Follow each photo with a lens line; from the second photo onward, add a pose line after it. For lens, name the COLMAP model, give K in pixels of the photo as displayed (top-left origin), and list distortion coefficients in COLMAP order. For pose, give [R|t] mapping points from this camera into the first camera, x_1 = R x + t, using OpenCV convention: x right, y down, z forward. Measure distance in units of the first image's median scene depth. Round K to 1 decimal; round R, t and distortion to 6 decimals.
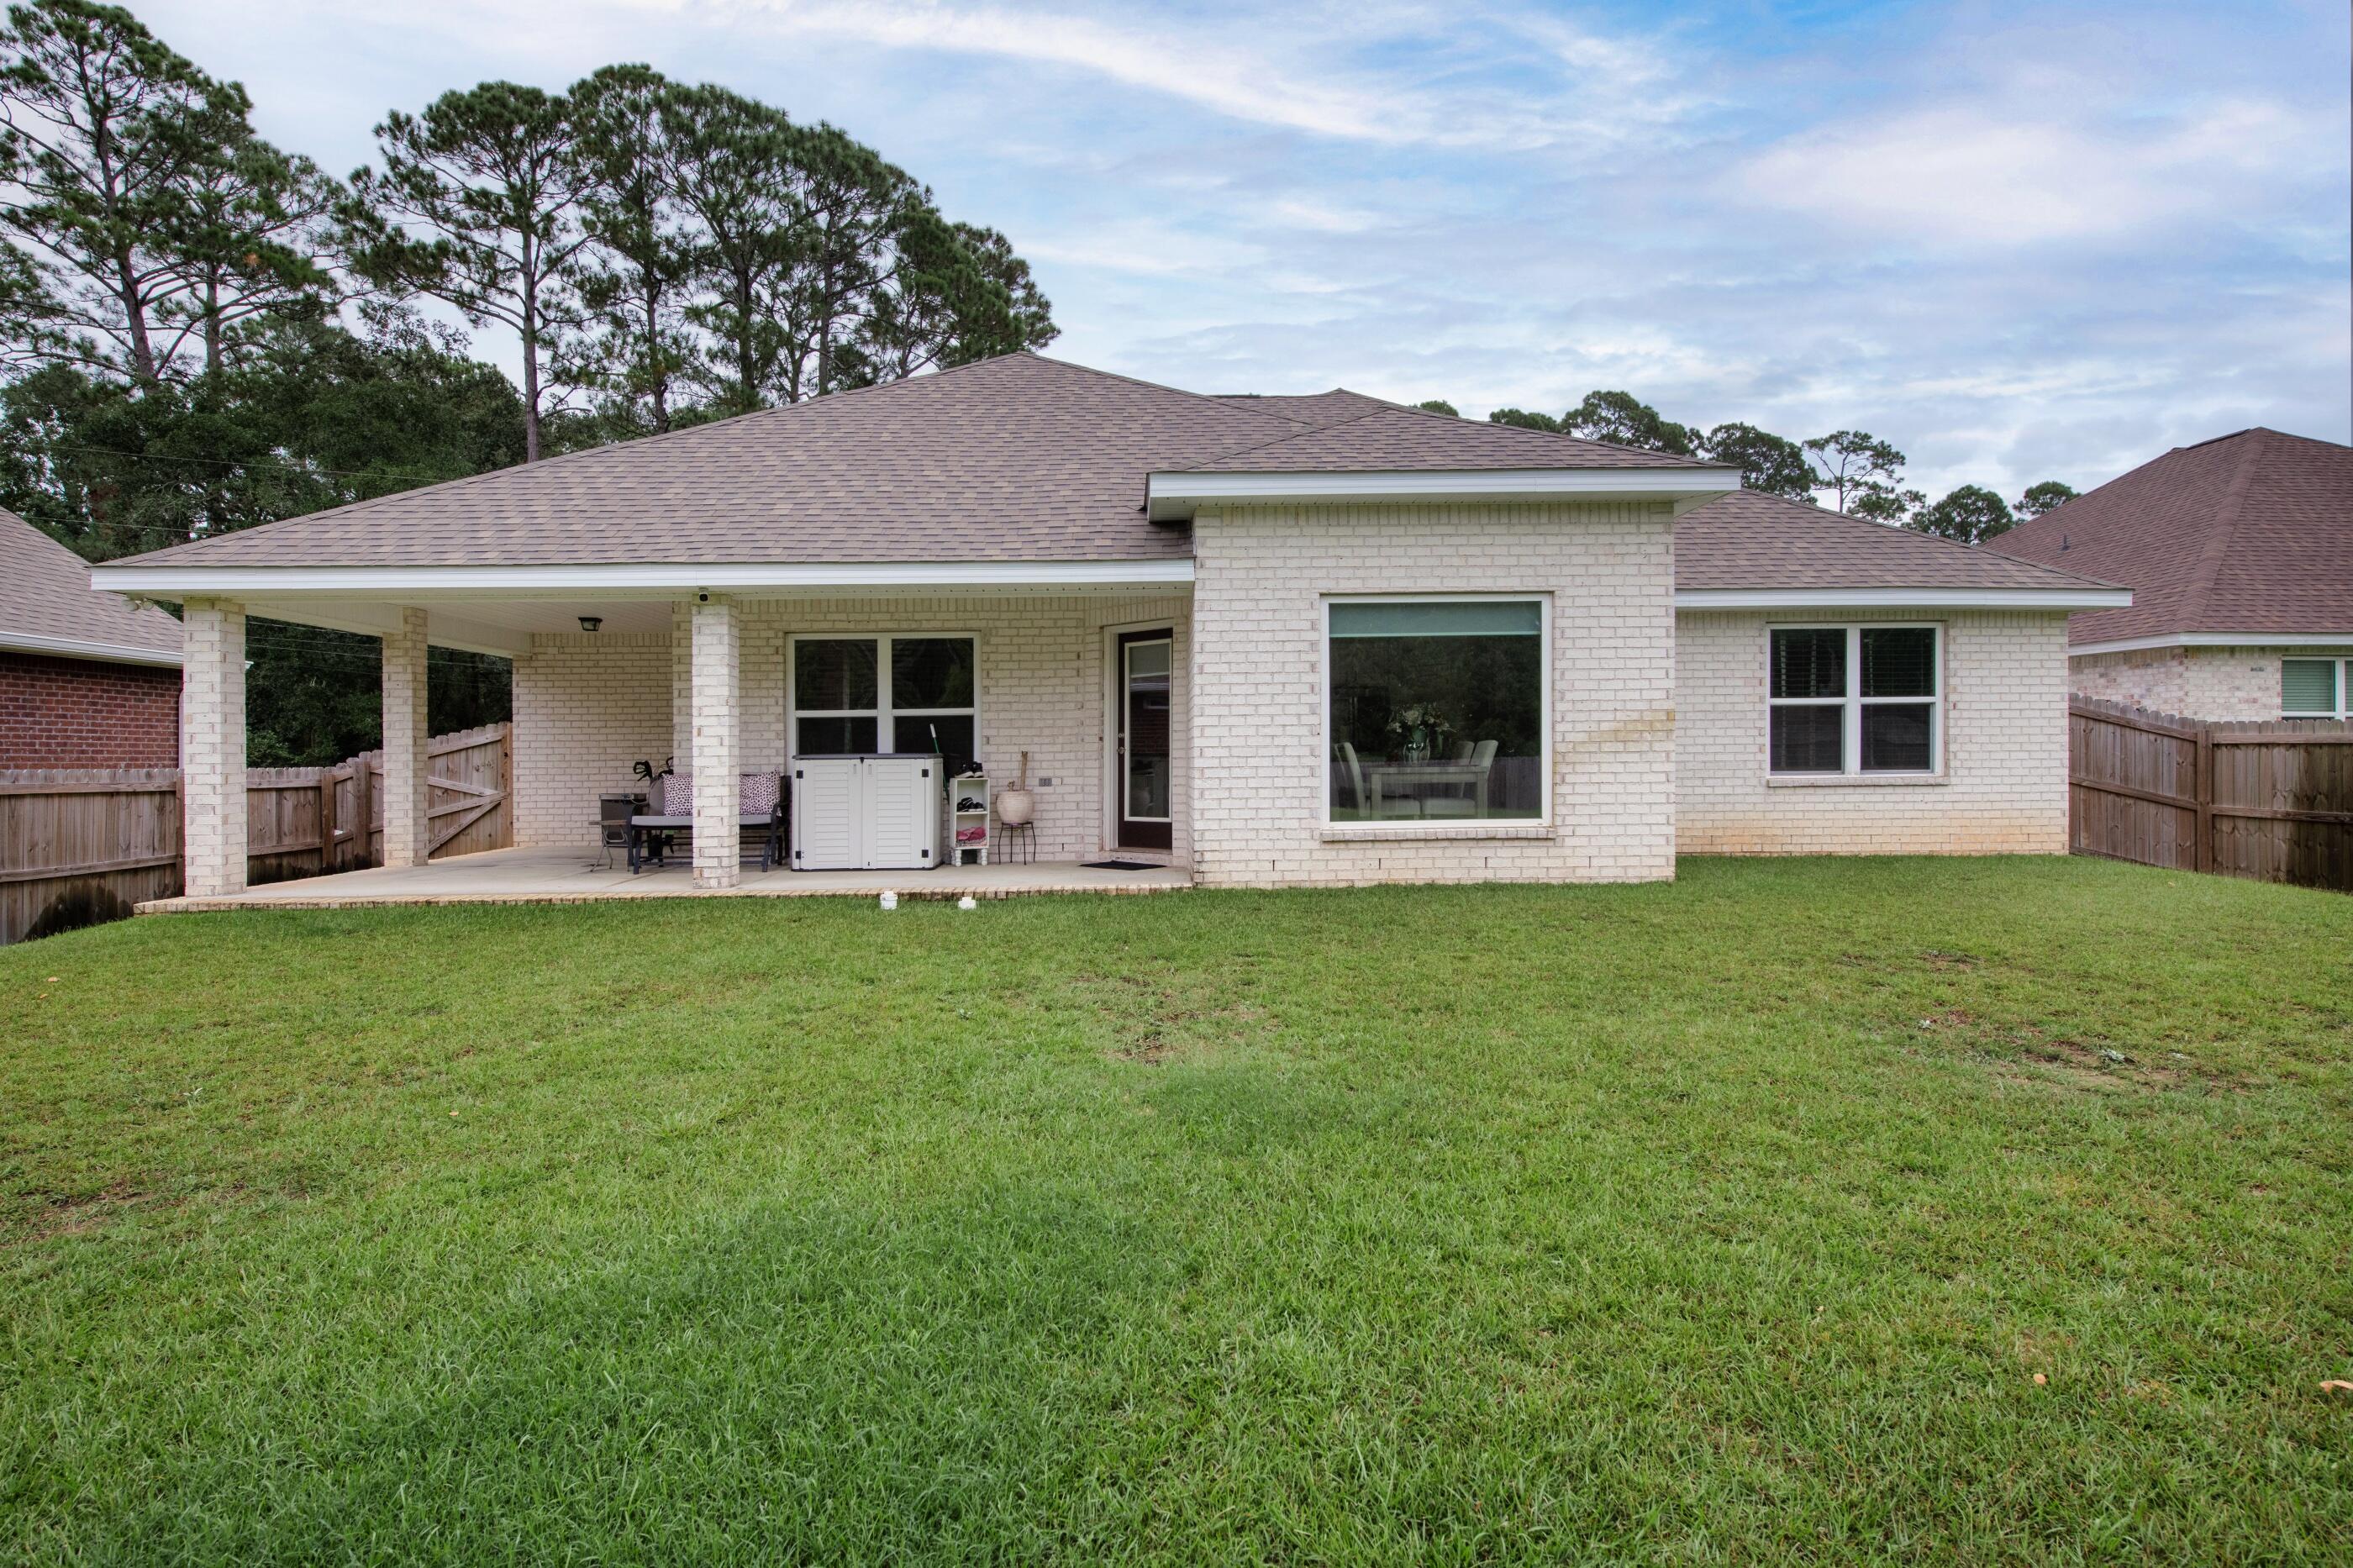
lens RADIAL K [[1246.1, 0, 1186.0], [0, 1246.1, 728.1], [0, 0, 1]] dist [-0.000073, -0.000275]
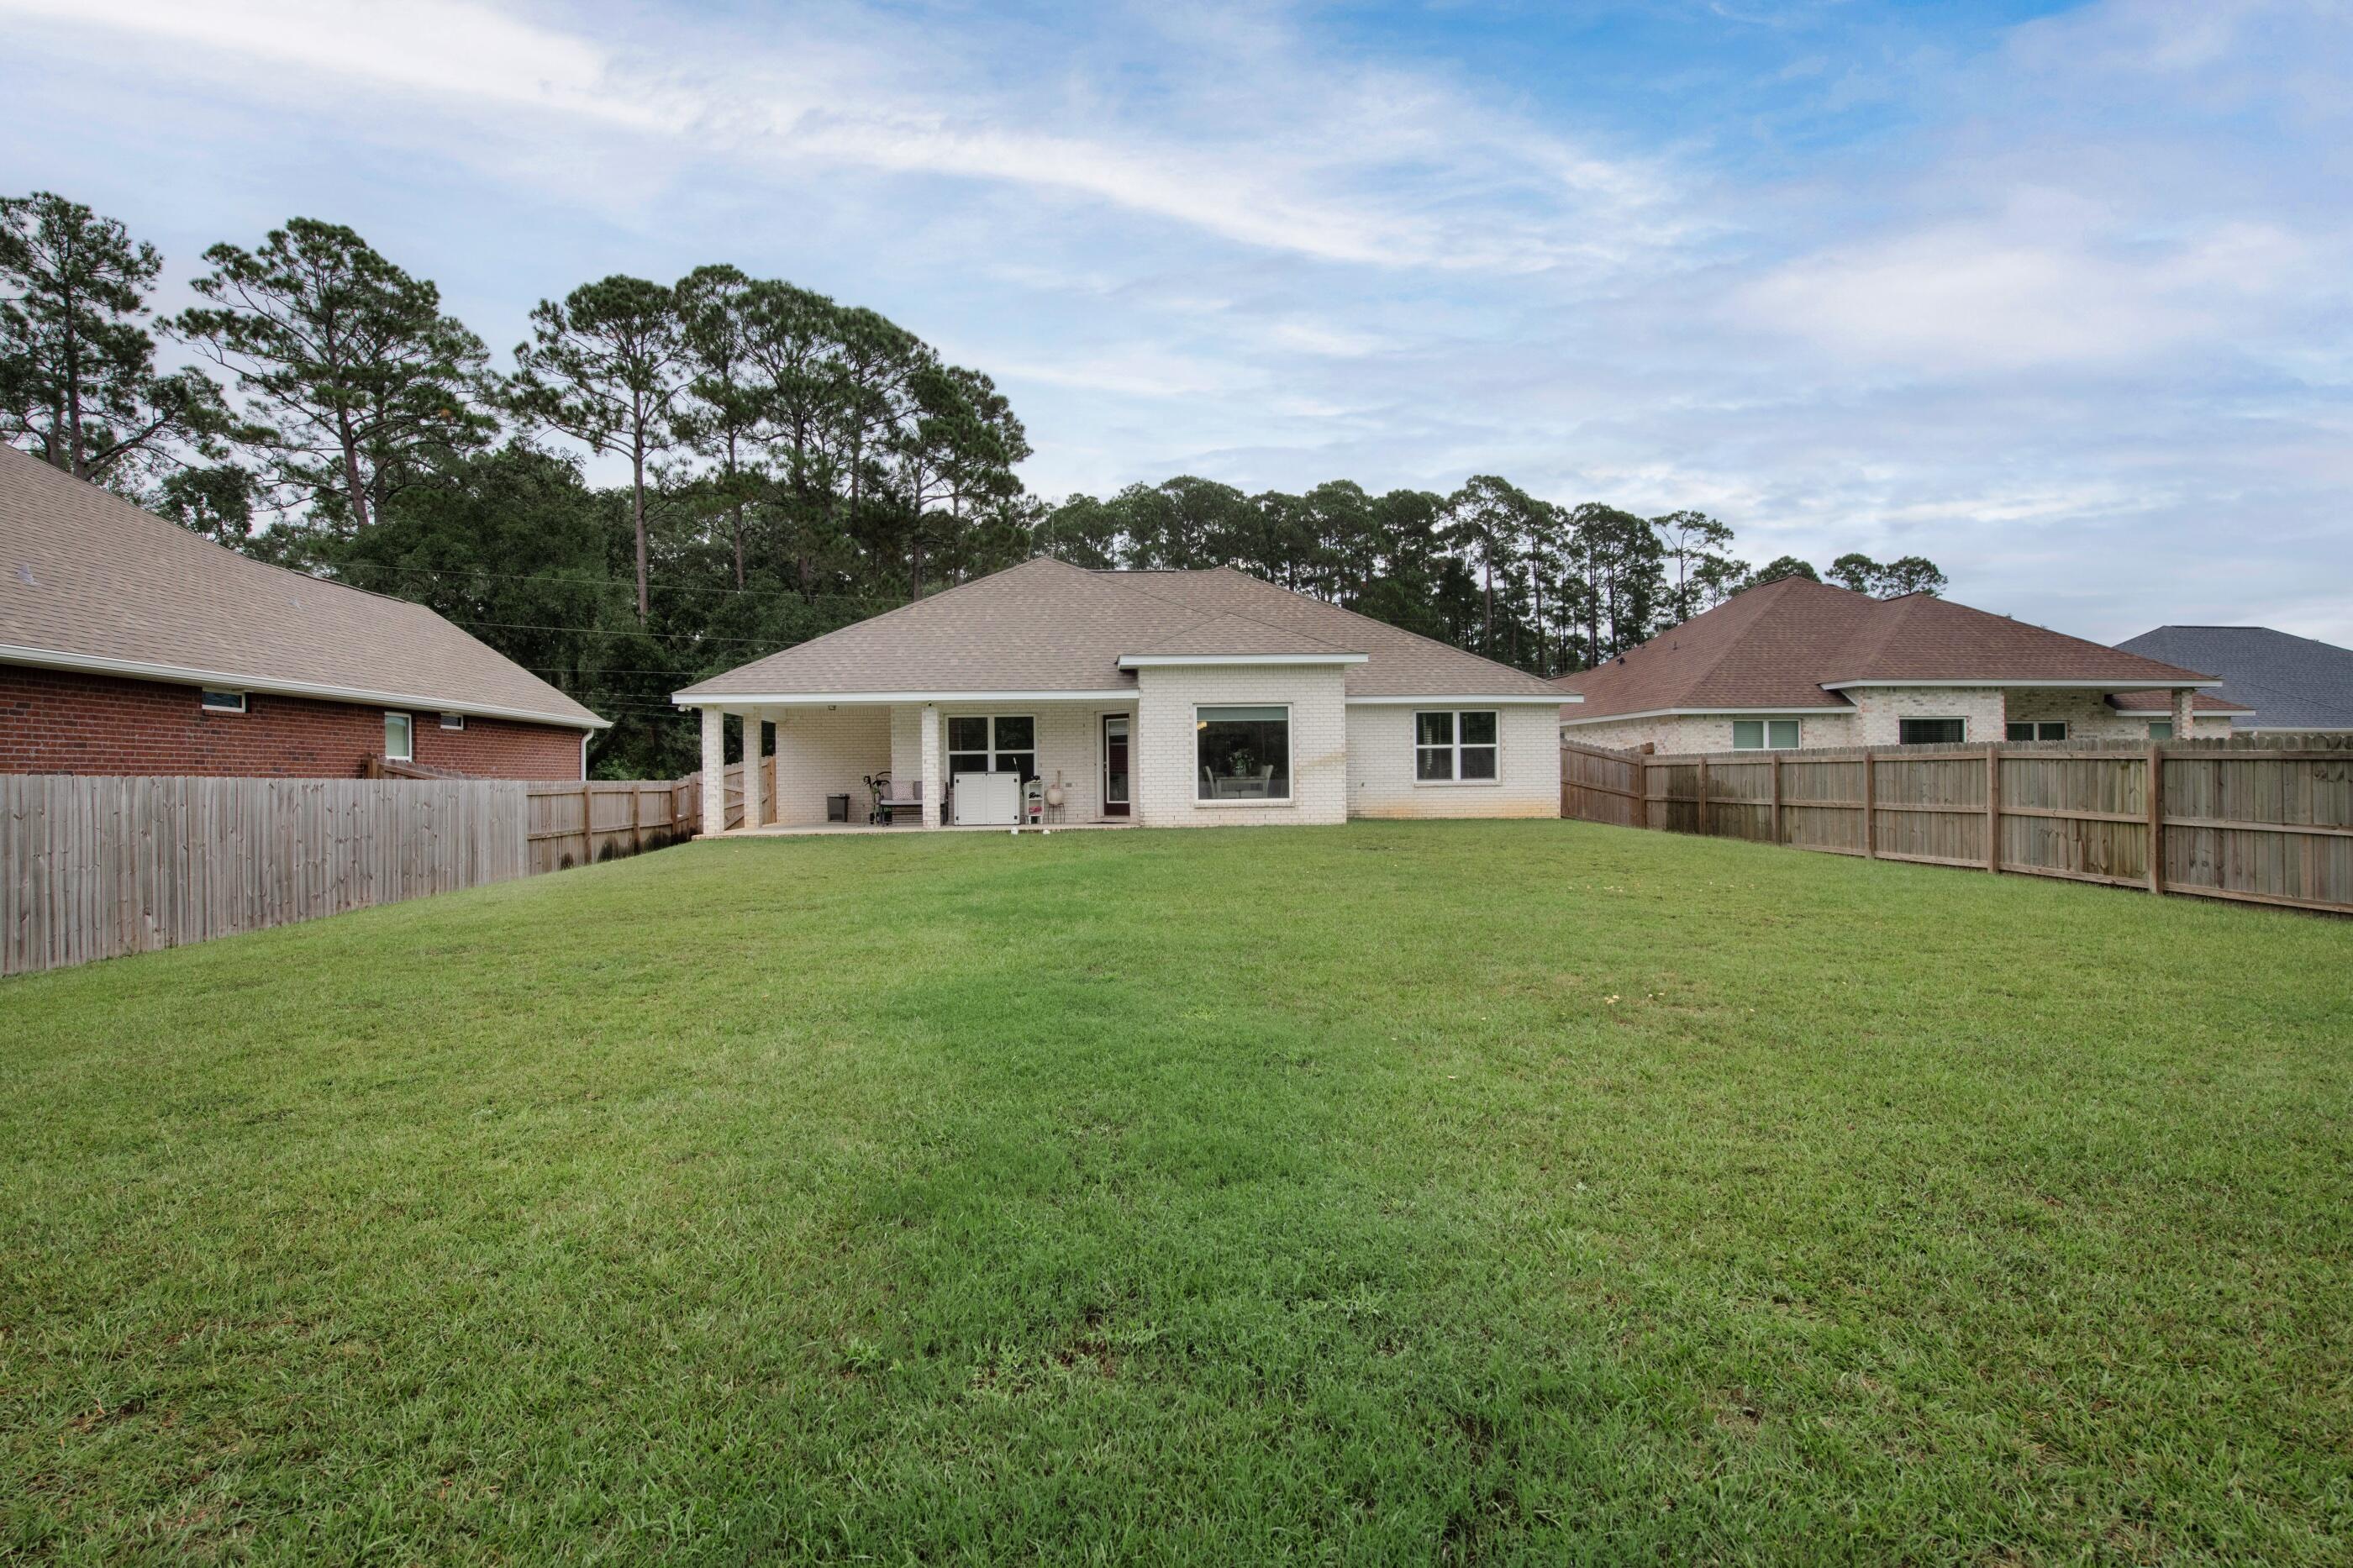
lens RADIAL K [[1213.6, 0, 1178.3], [0, 1213.6, 854.6], [0, 0, 1]] dist [0.000842, -0.000117]
pose [[0.999185, -0.002167, 0.040295, -0.003983], [-0.000992, 0.996937, 0.078207, -0.000084], [-0.040341, -0.078183, 0.996123, -0.377514]]
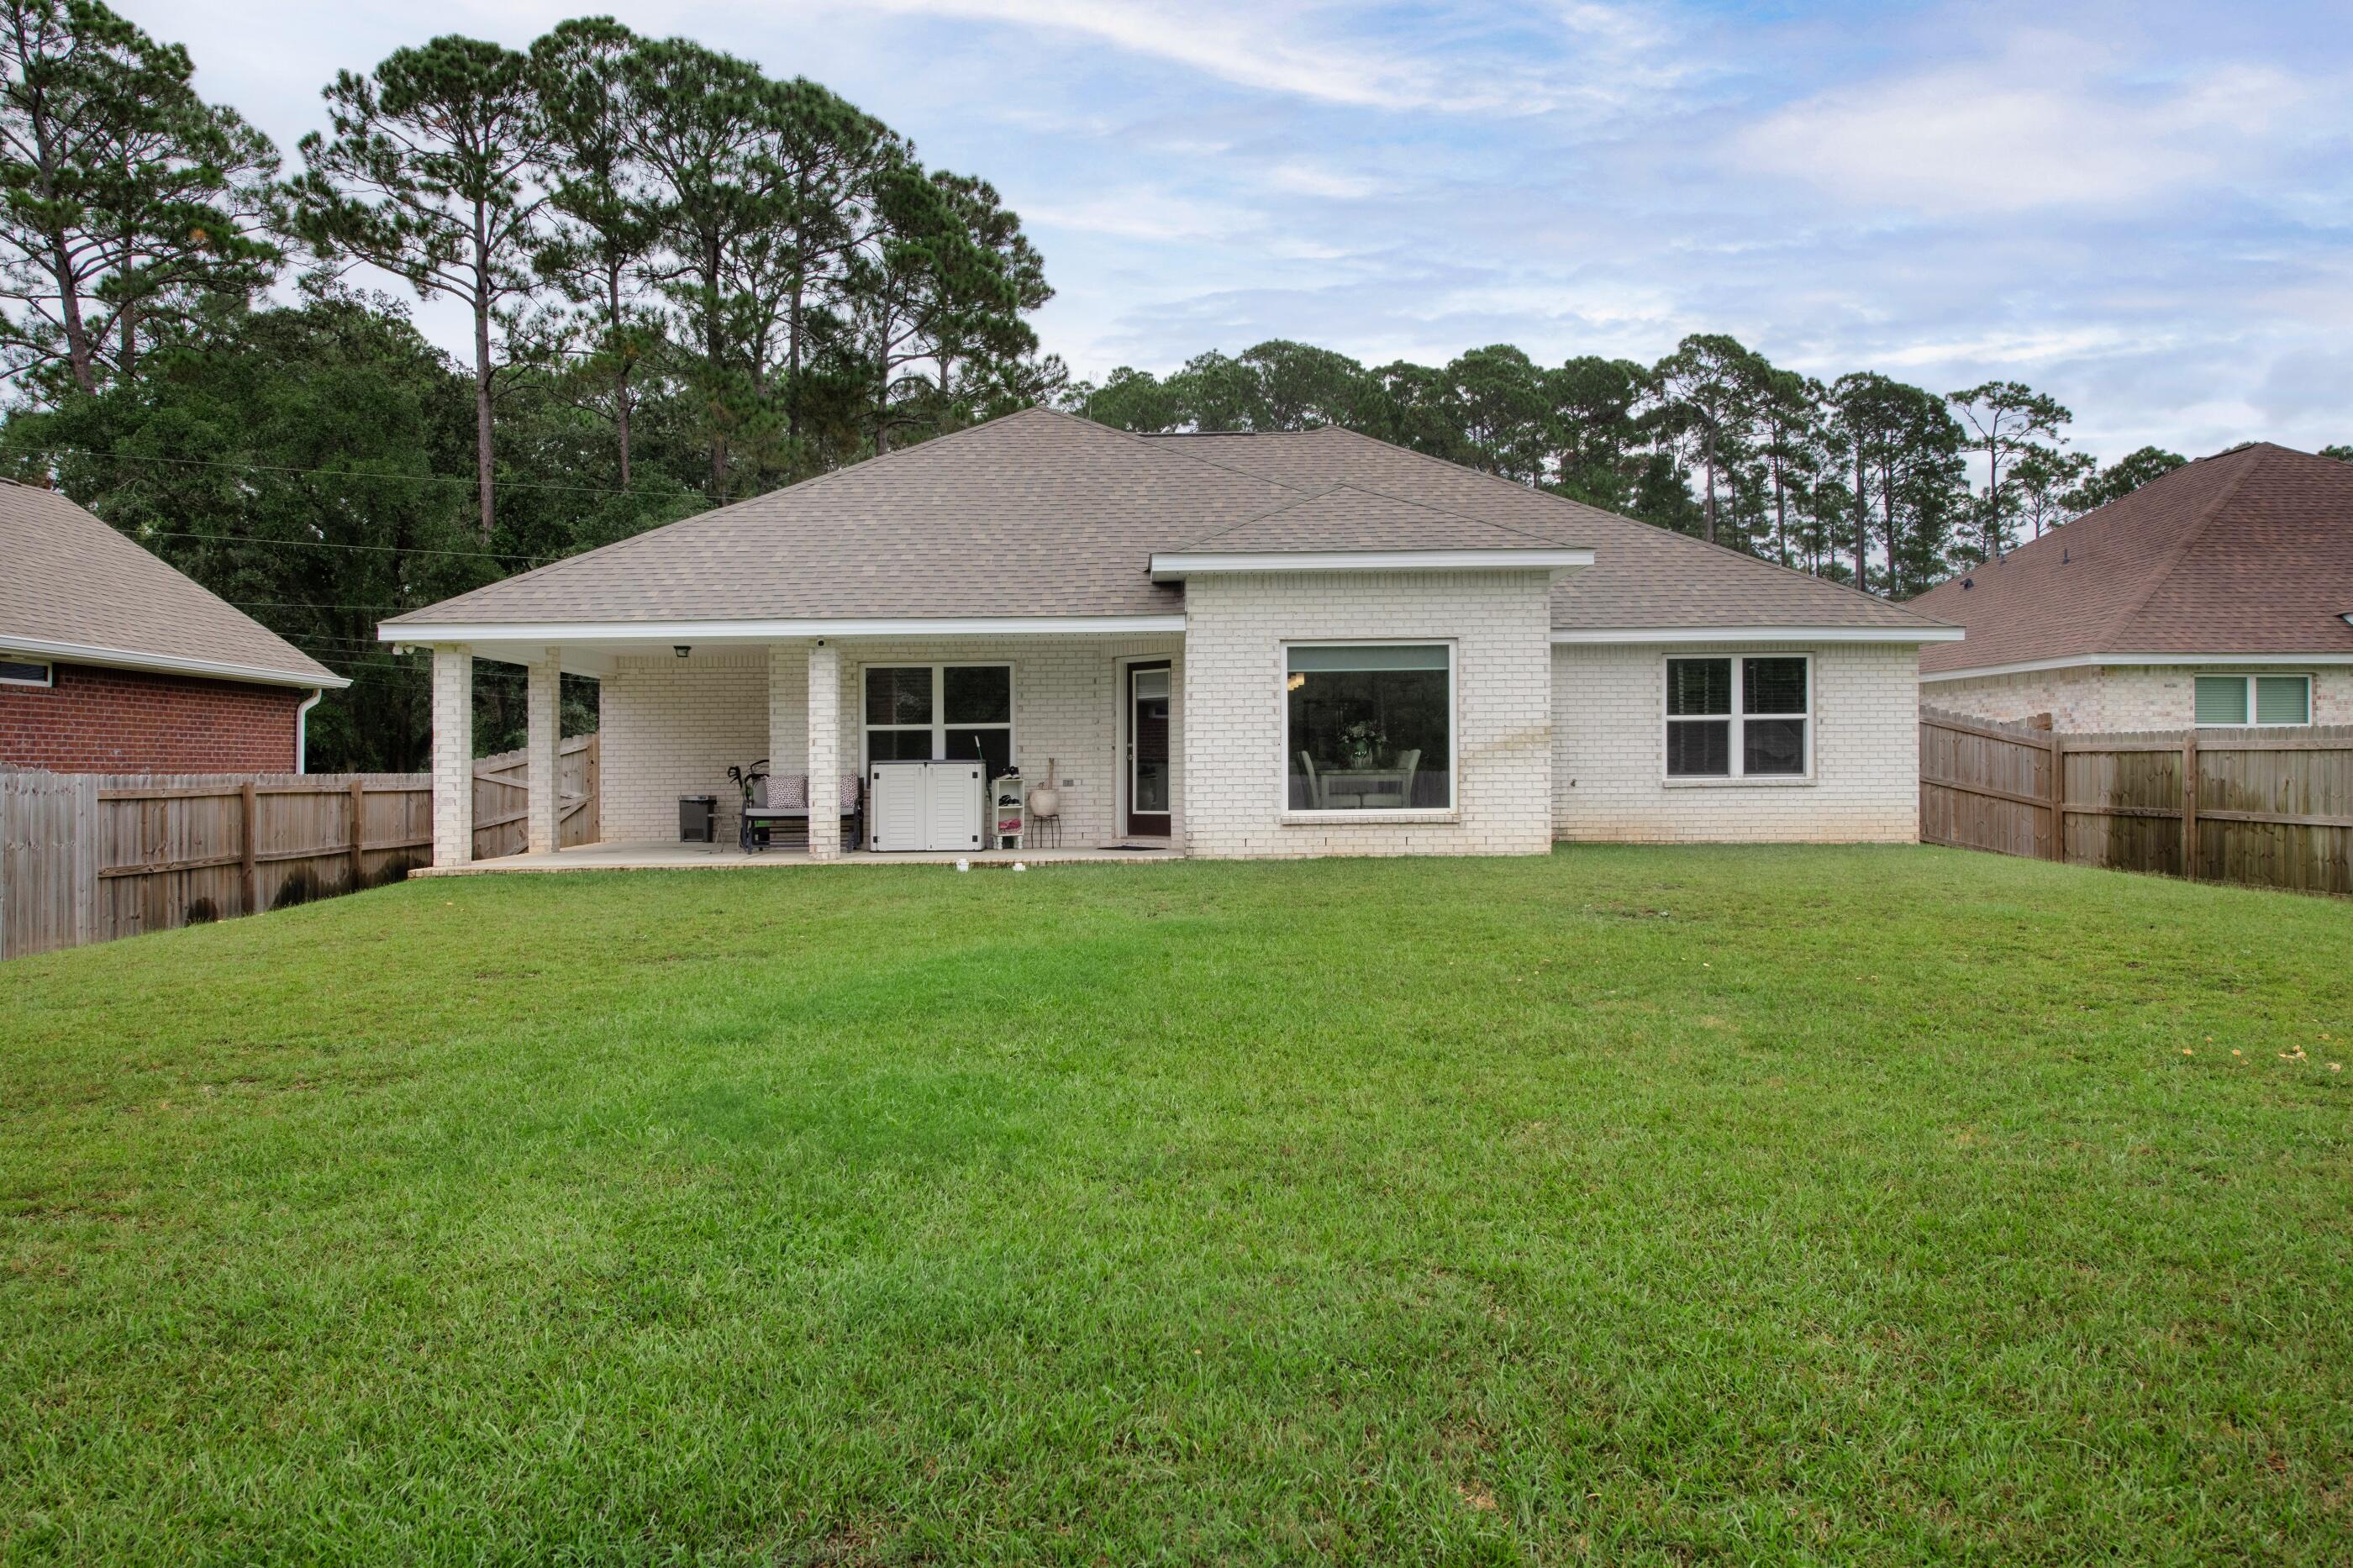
lens RADIAL K [[1608.8, 0, 1173.8], [0, 1608.8, 816.2], [0, 0, 1]] dist [0.001435, 0.003302]
pose [[0.999821, 0.003644, -0.018575, 0.007623], [-0.002745, 0.998835, 0.048181, -0.000374], [0.018728, -0.048122, 0.998666, -0.211162]]
